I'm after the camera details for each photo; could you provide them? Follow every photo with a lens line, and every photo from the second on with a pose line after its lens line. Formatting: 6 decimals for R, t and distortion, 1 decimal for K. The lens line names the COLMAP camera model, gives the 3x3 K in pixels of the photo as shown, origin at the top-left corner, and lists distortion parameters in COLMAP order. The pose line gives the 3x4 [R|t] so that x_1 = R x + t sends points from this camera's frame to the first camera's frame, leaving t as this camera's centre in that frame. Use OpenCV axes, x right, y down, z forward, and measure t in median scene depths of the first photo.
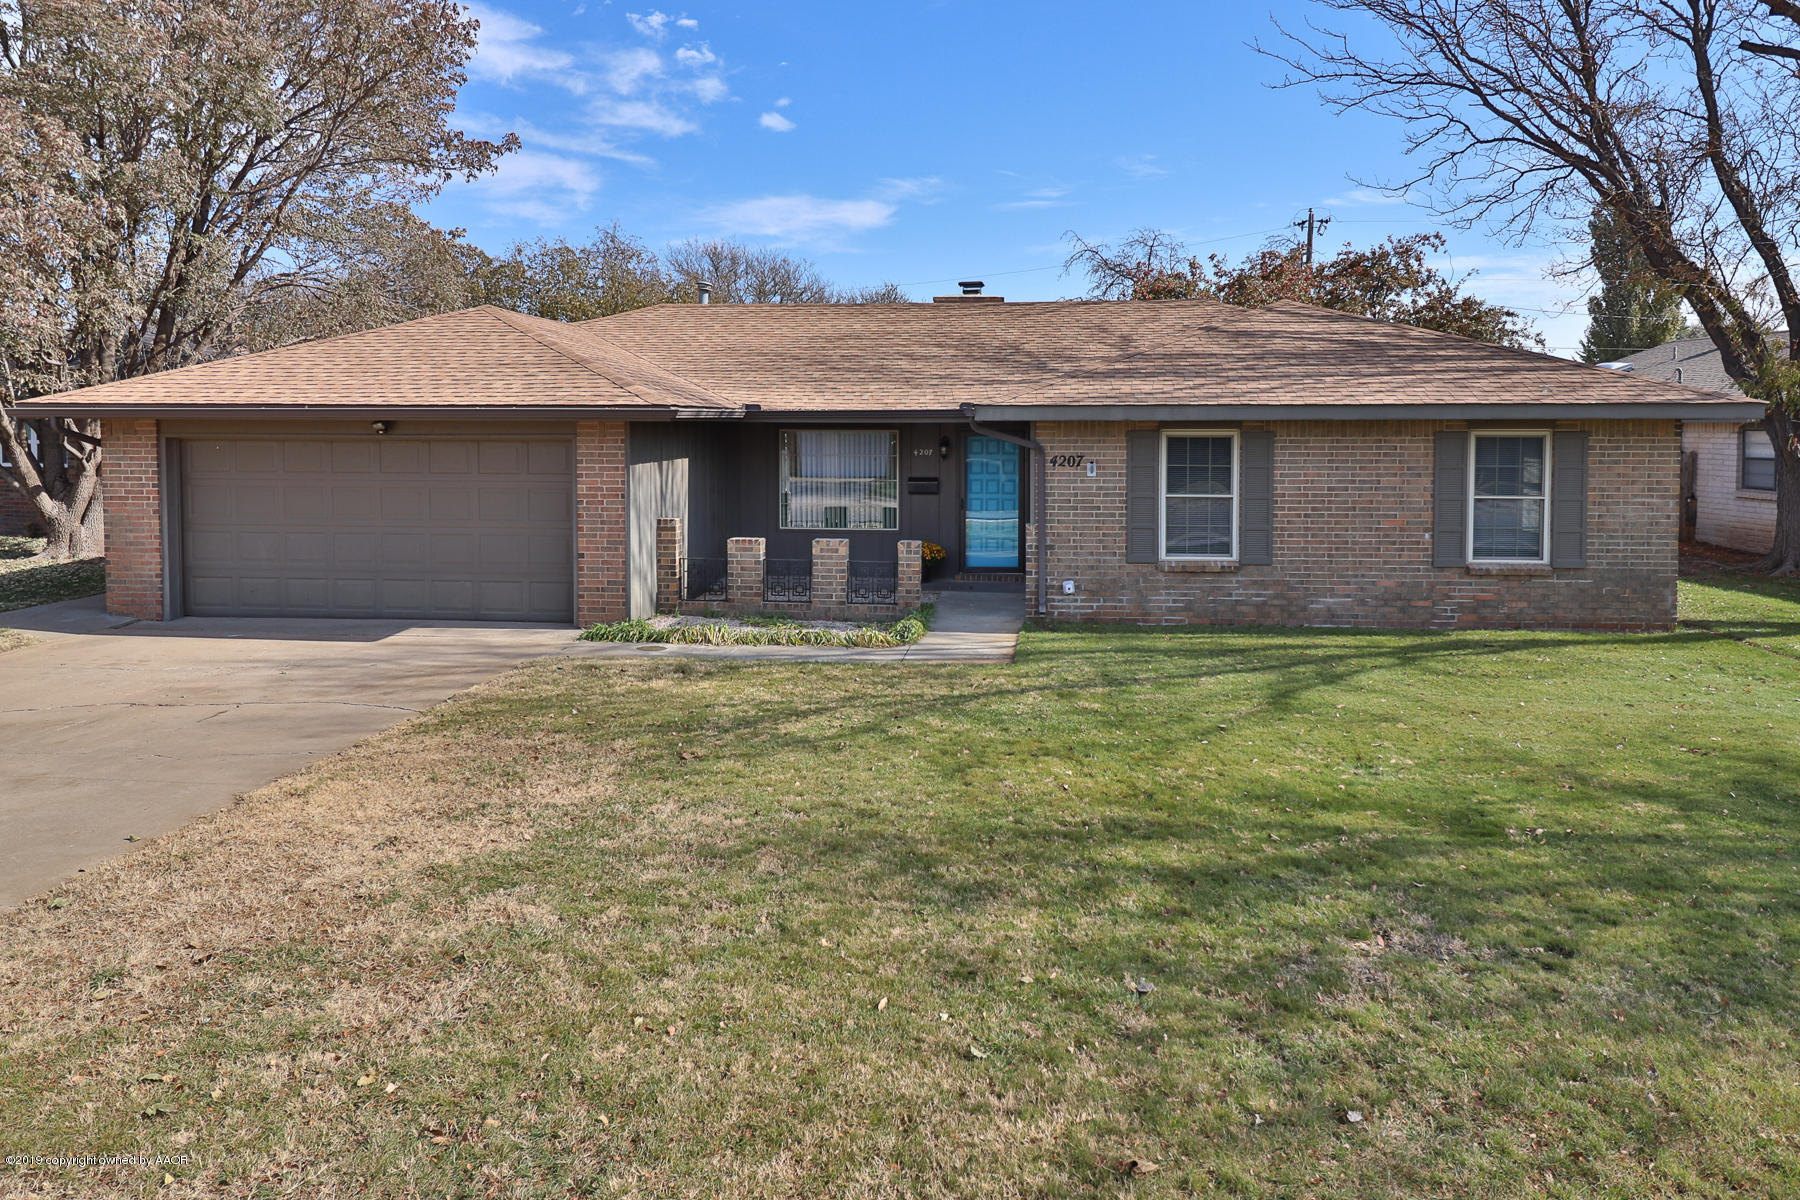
lens RADIAL K [[1159.6, 0, 905.8], [0, 1159.6, 472.0], [0, 0, 1]] dist [0.000955, -0.000419]
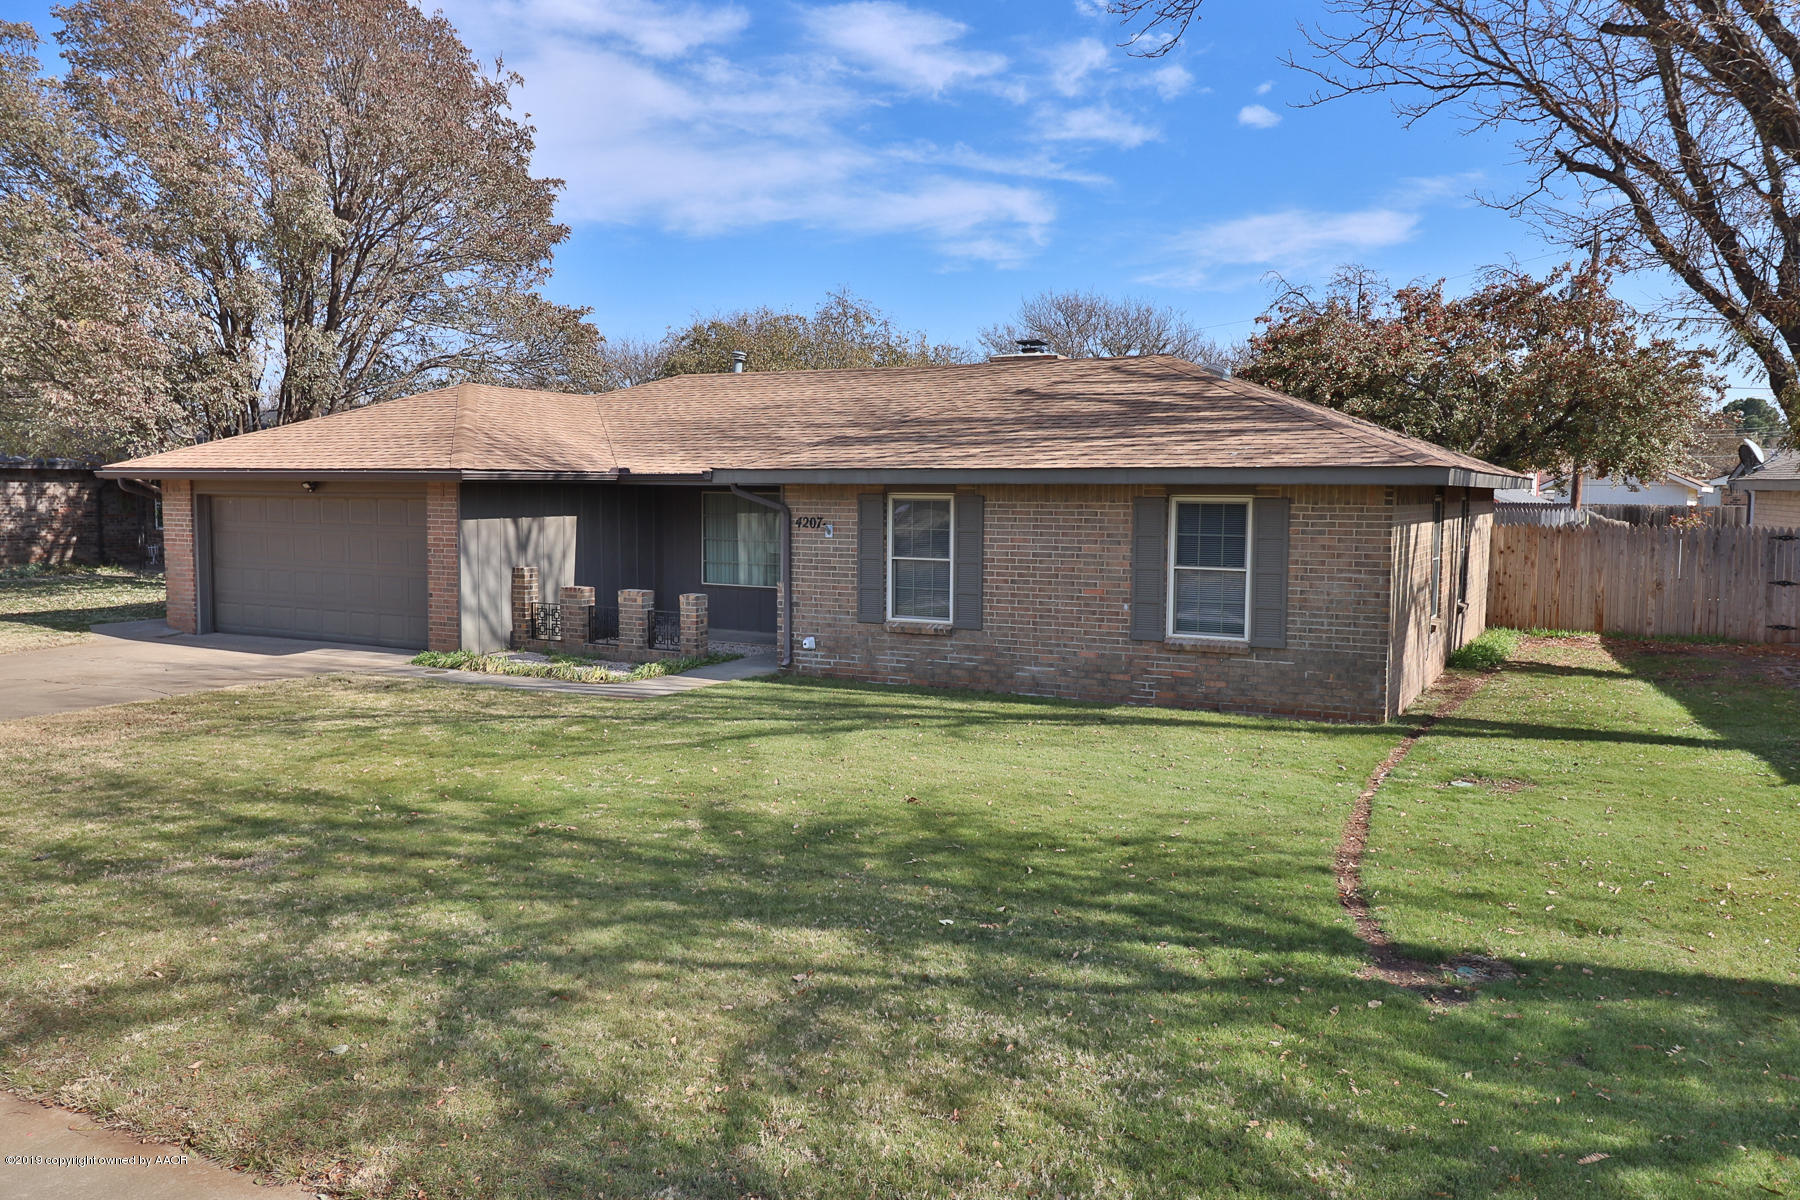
lens RADIAL K [[1361.5, 0, 900.0], [0, 1361.5, 600.0], [0, 0, 1]] dist [0.021289, -0.001393]
pose [[0.917478, 0.037945, -0.395974, 0.709416], [-0.021678, 0.998730, 0.045478, 0.002669], [0.397197, -0.033141, 0.917135, -0.098555]]
